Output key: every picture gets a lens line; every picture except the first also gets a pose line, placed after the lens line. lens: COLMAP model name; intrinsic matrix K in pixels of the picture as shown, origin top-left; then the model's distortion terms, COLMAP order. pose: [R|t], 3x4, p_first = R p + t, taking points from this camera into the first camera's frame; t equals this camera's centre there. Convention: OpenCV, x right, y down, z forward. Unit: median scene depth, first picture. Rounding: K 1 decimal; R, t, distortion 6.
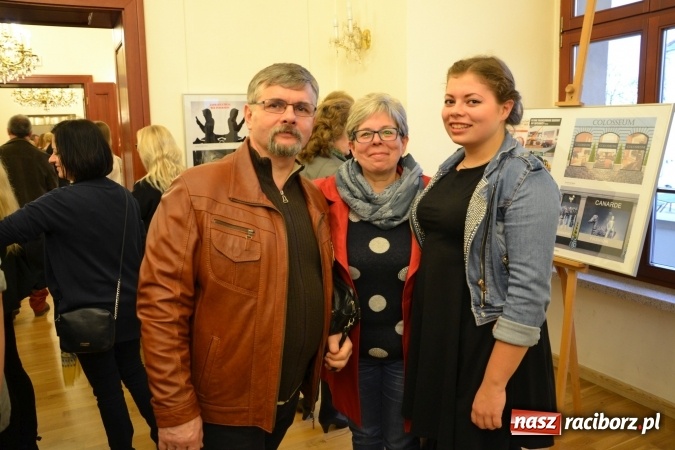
lens RADIAL K [[582.3, 0, 337.5], [0, 582.3, 225.0], [0, 0, 1]] dist [-0.146158, 0.166133]
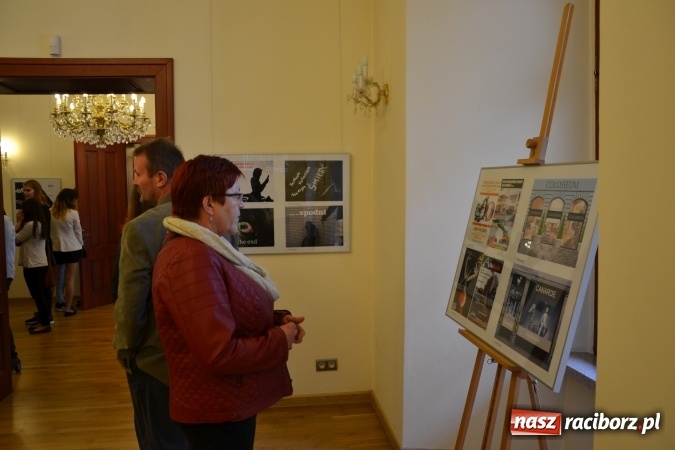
lens RADIAL K [[582.3, 0, 337.5], [0, 582.3, 225.0], [0, 0, 1]] dist [-0.146158, 0.166133]
pose [[0.943907, 0.029764, -0.328868, 0.435428], [-0.061571, 0.994328, -0.086728, -0.038903], [0.324421, 0.102112, 0.940385, 0.169406]]
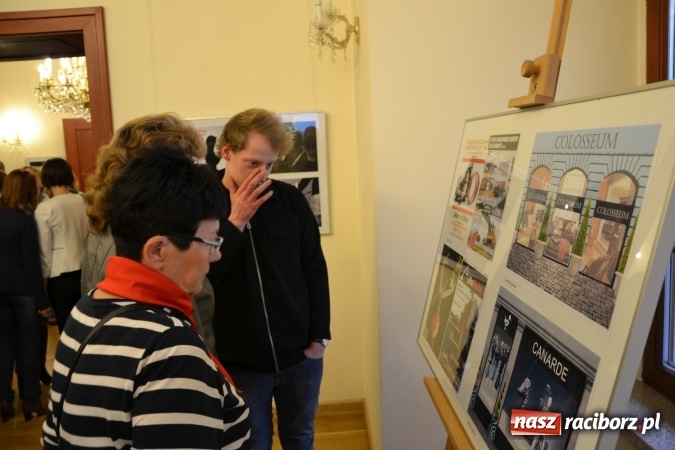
lens RADIAL K [[554.4, 0, 337.5], [0, 554.4, 225.0], [0, 0, 1]] dist [-0.181999, 0.136344]
pose [[0.910792, 0.027181, -0.411969, 0.463923], [-0.036954, 0.999192, -0.015774, -0.108602], [0.411208, 0.029590, 0.911061, 0.580542]]
